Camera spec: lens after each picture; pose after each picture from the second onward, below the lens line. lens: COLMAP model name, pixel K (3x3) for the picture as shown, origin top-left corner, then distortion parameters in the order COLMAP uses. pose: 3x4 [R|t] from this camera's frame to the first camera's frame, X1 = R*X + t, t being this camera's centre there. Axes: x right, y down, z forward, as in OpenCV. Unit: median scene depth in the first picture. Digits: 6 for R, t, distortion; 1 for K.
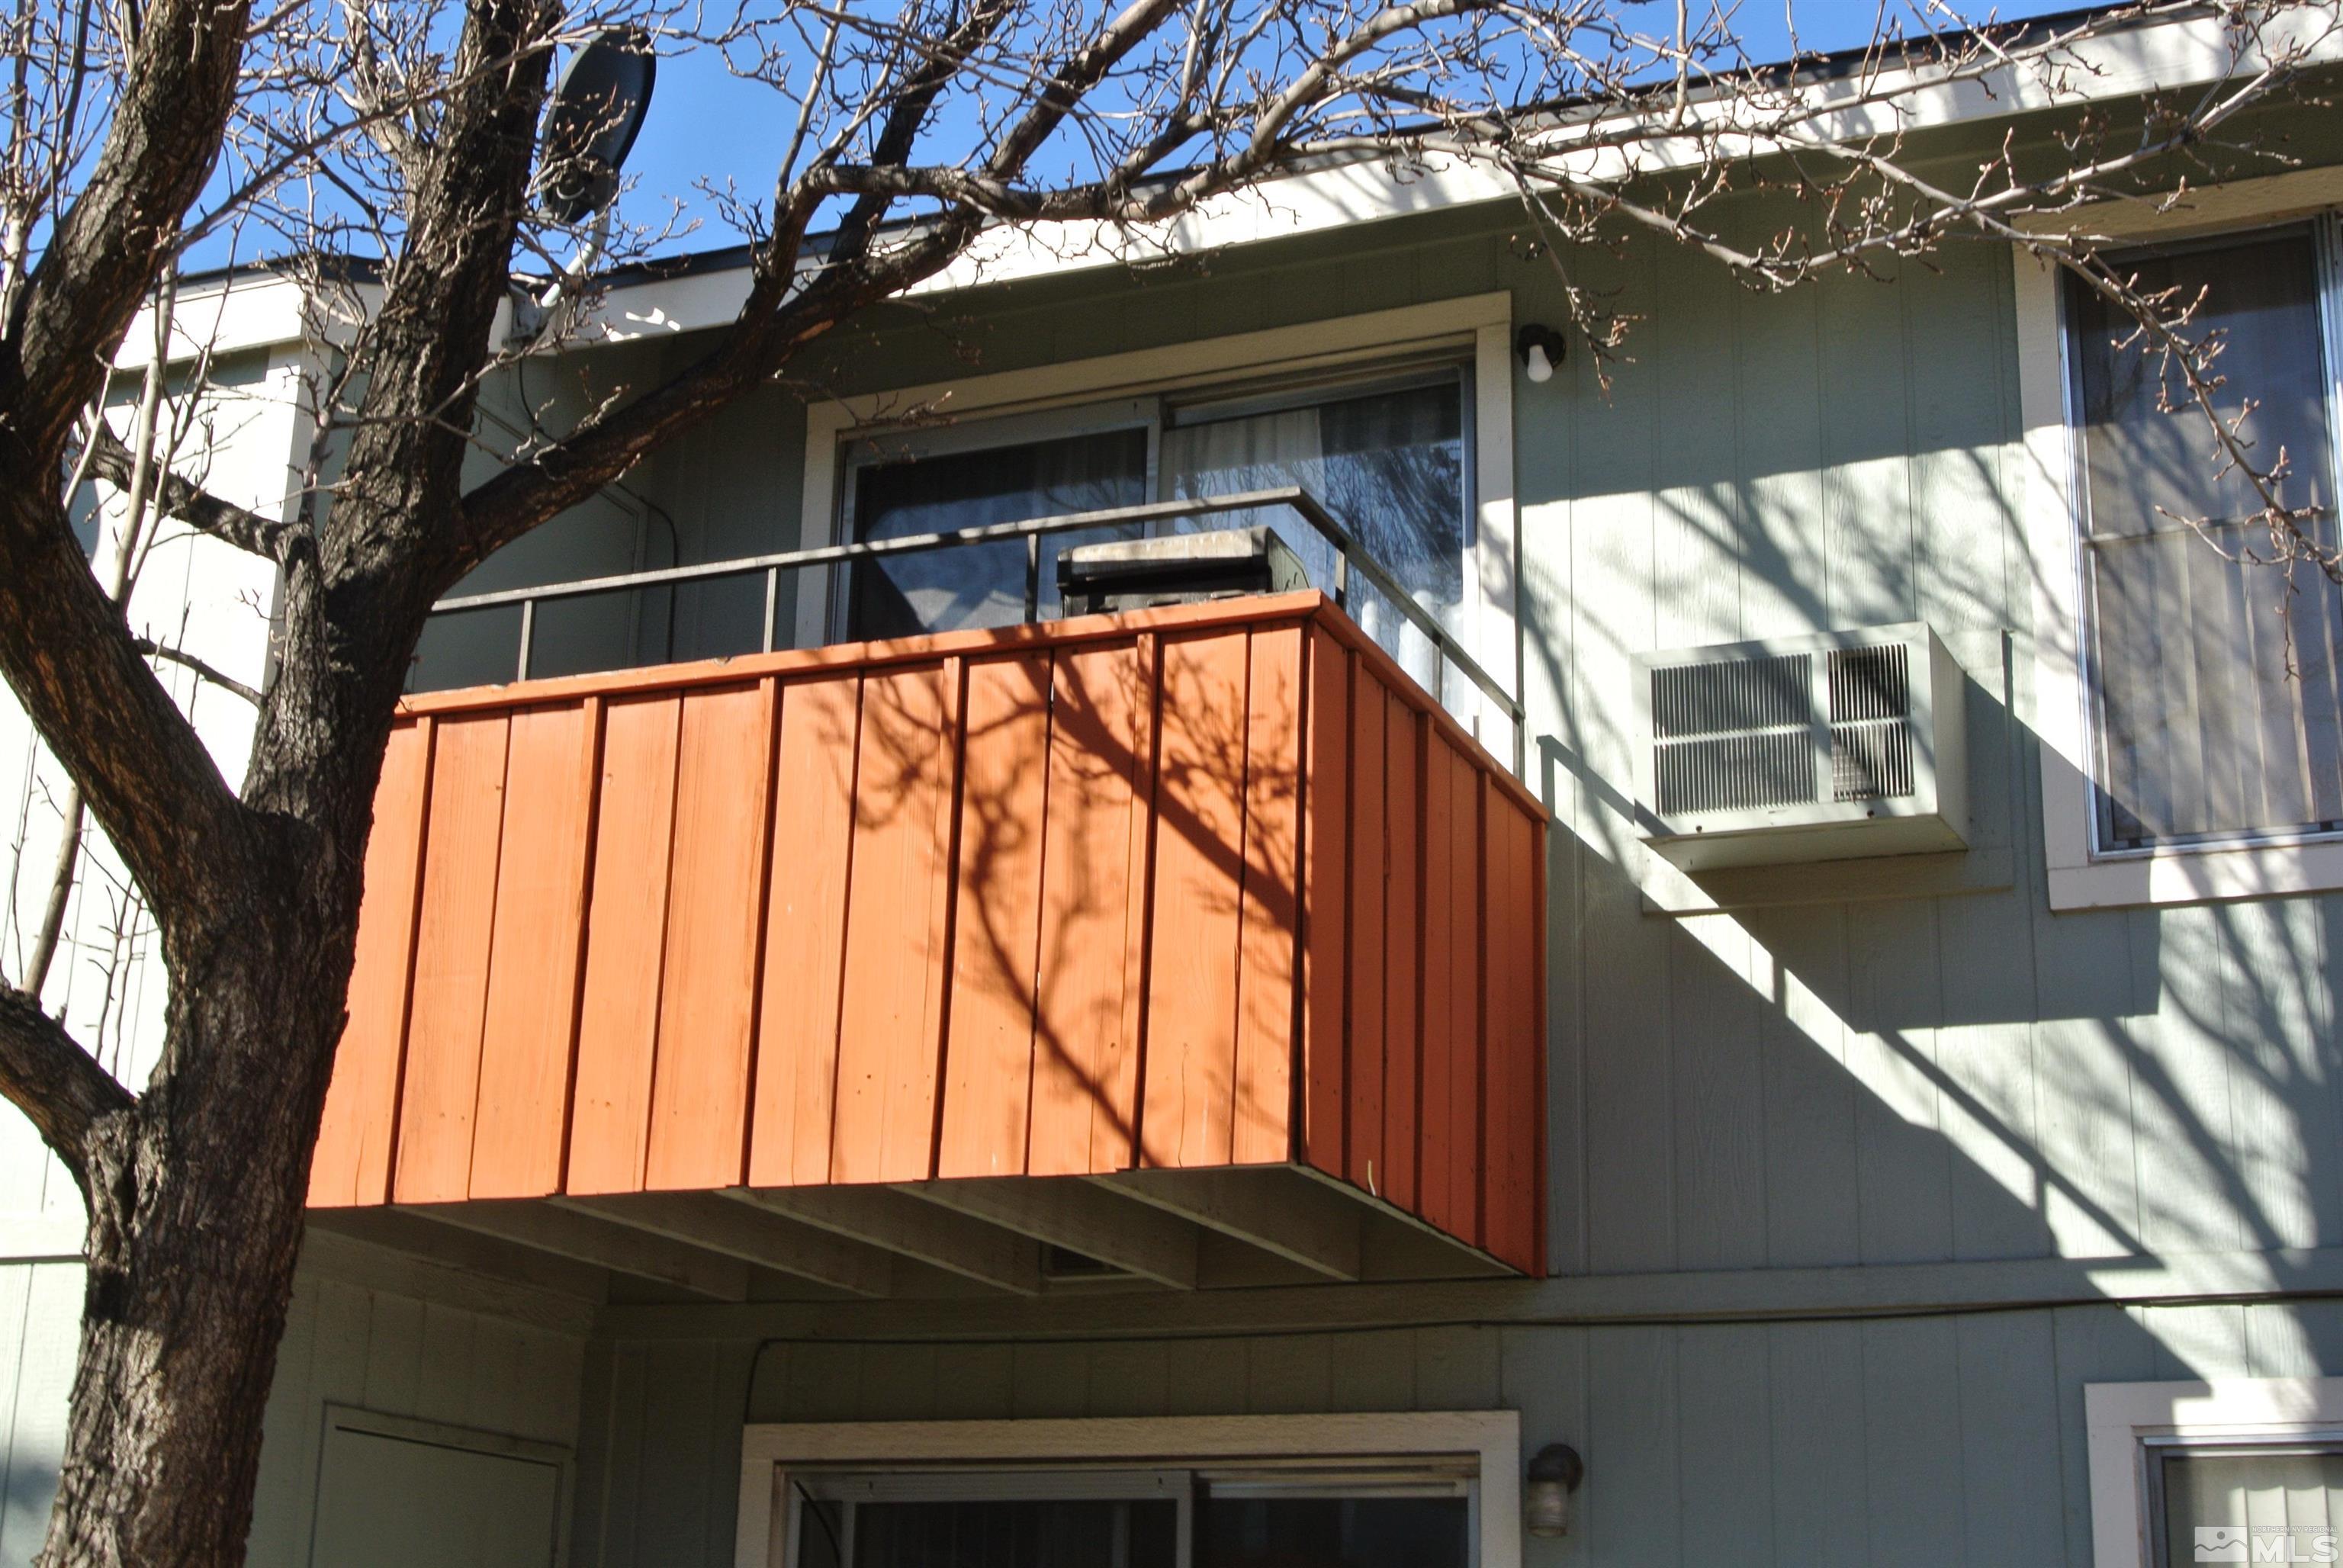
lens RADIAL K [[3174.6, 0, 1171.5], [0, 3174.6, 784.0], [0, 0, 1]] dist [-0.015598, -0.097414]
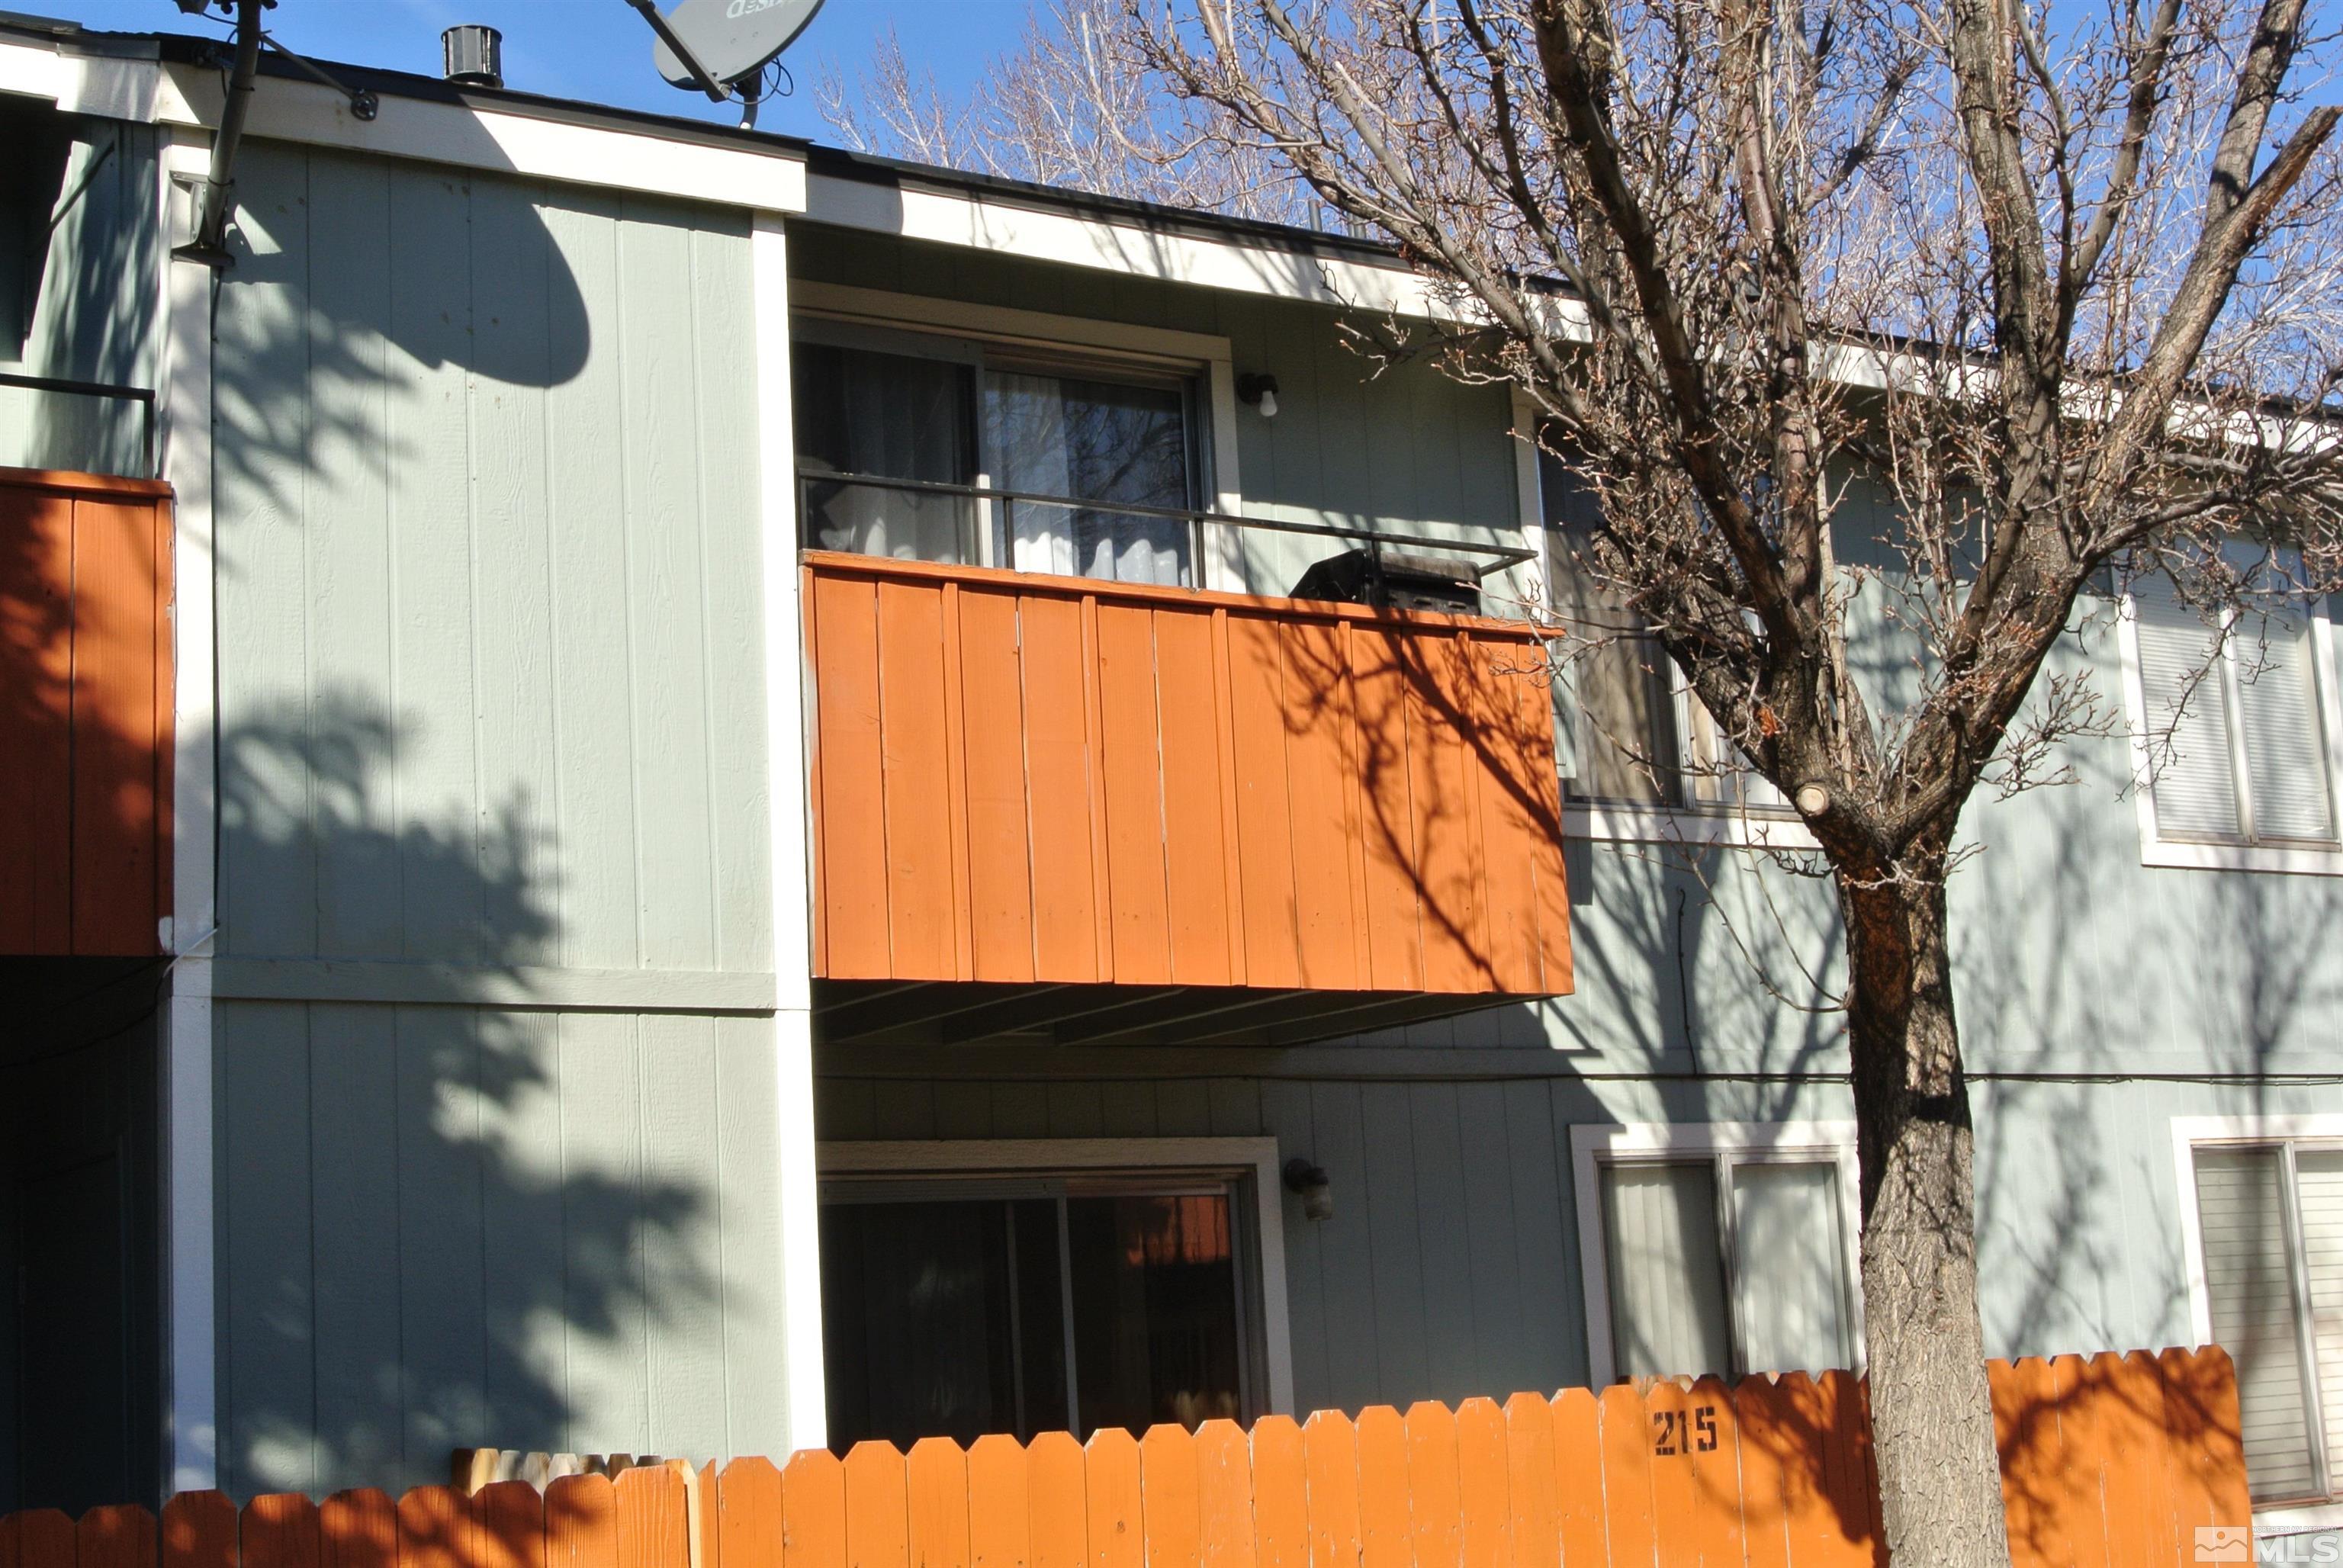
lens RADIAL K [[3174.6, 0, 1171.5], [0, 3174.6, 784.0], [0, 0, 1]] dist [-0.015598, -0.097414]
pose [[0.584111, 0.088529, 0.806831, -1.194754], [-0.173553, 0.984667, 0.017603, 0.019611], [-0.792902, -0.150310, 0.590519, 0.202569]]
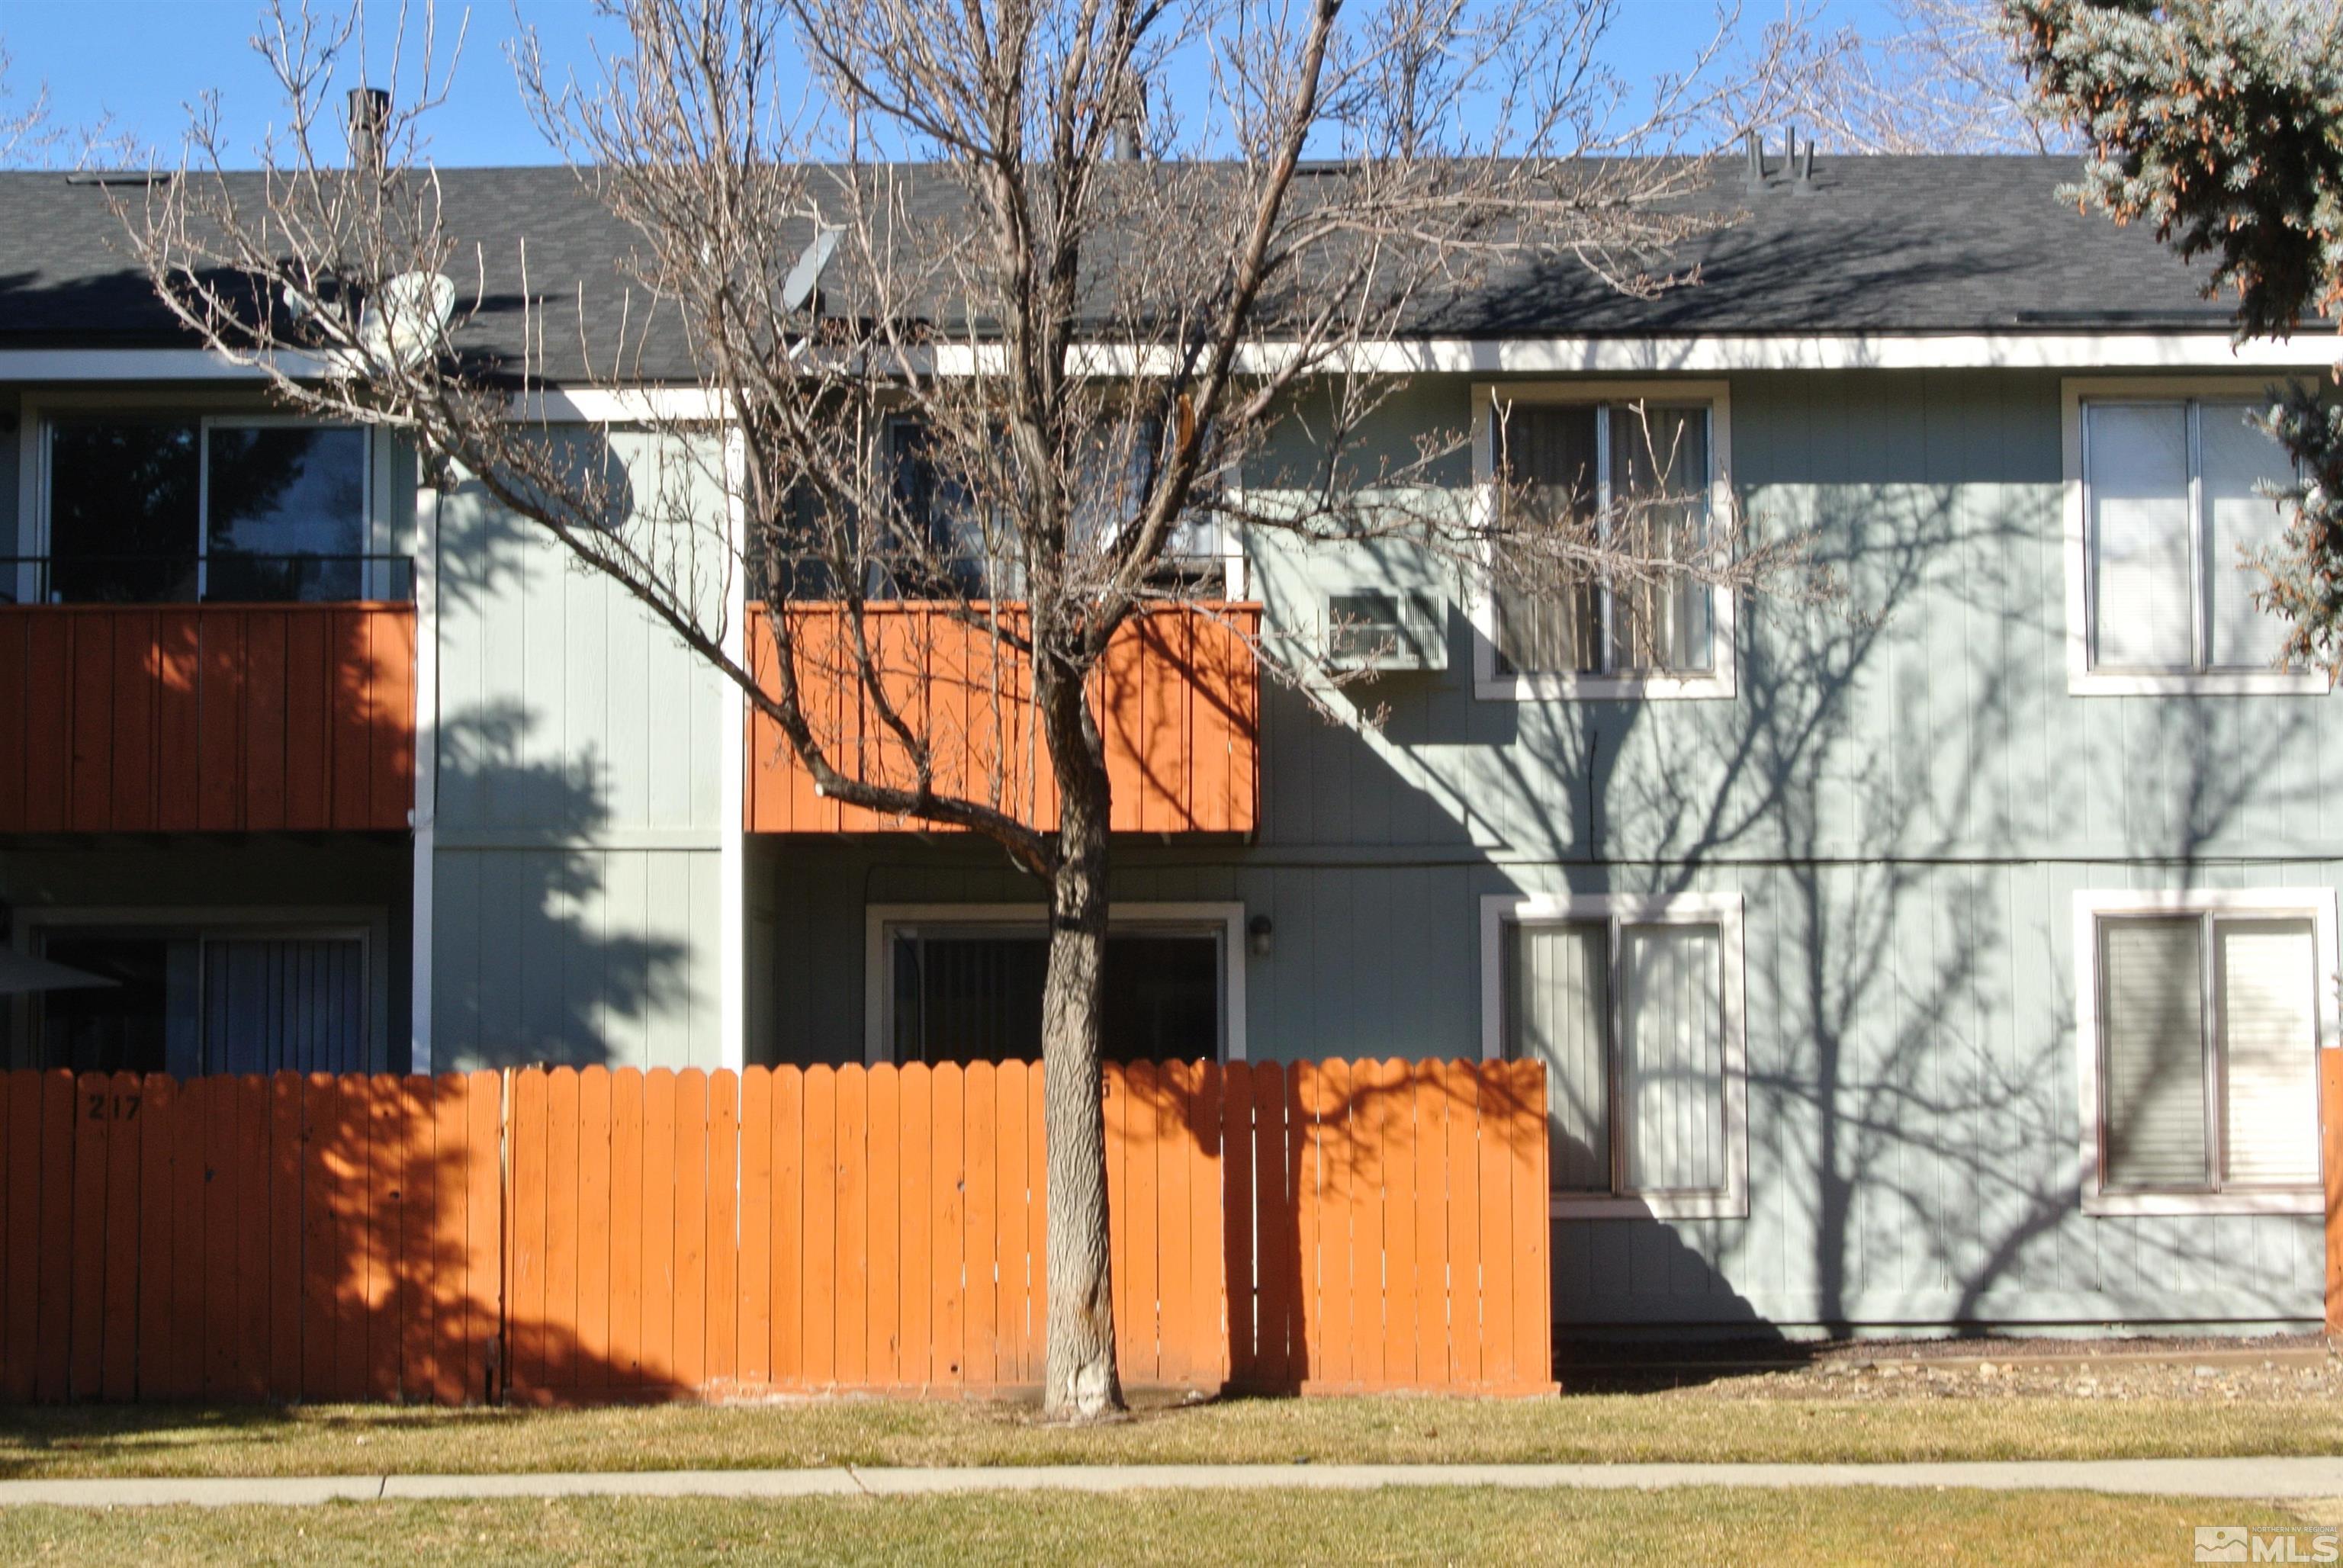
lens RADIAL K [[3364.9, 0, 1171.5], [0, 3364.9, 784.0], [0, 0, 1]] dist [-0.008949, -0.003287]
pose [[0.930201, -0.000795, 0.367051, -0.910013], [-0.080281, 0.975345, 0.205566, -0.420931], [-0.358165, -0.220685, 0.907203, -1.296454]]
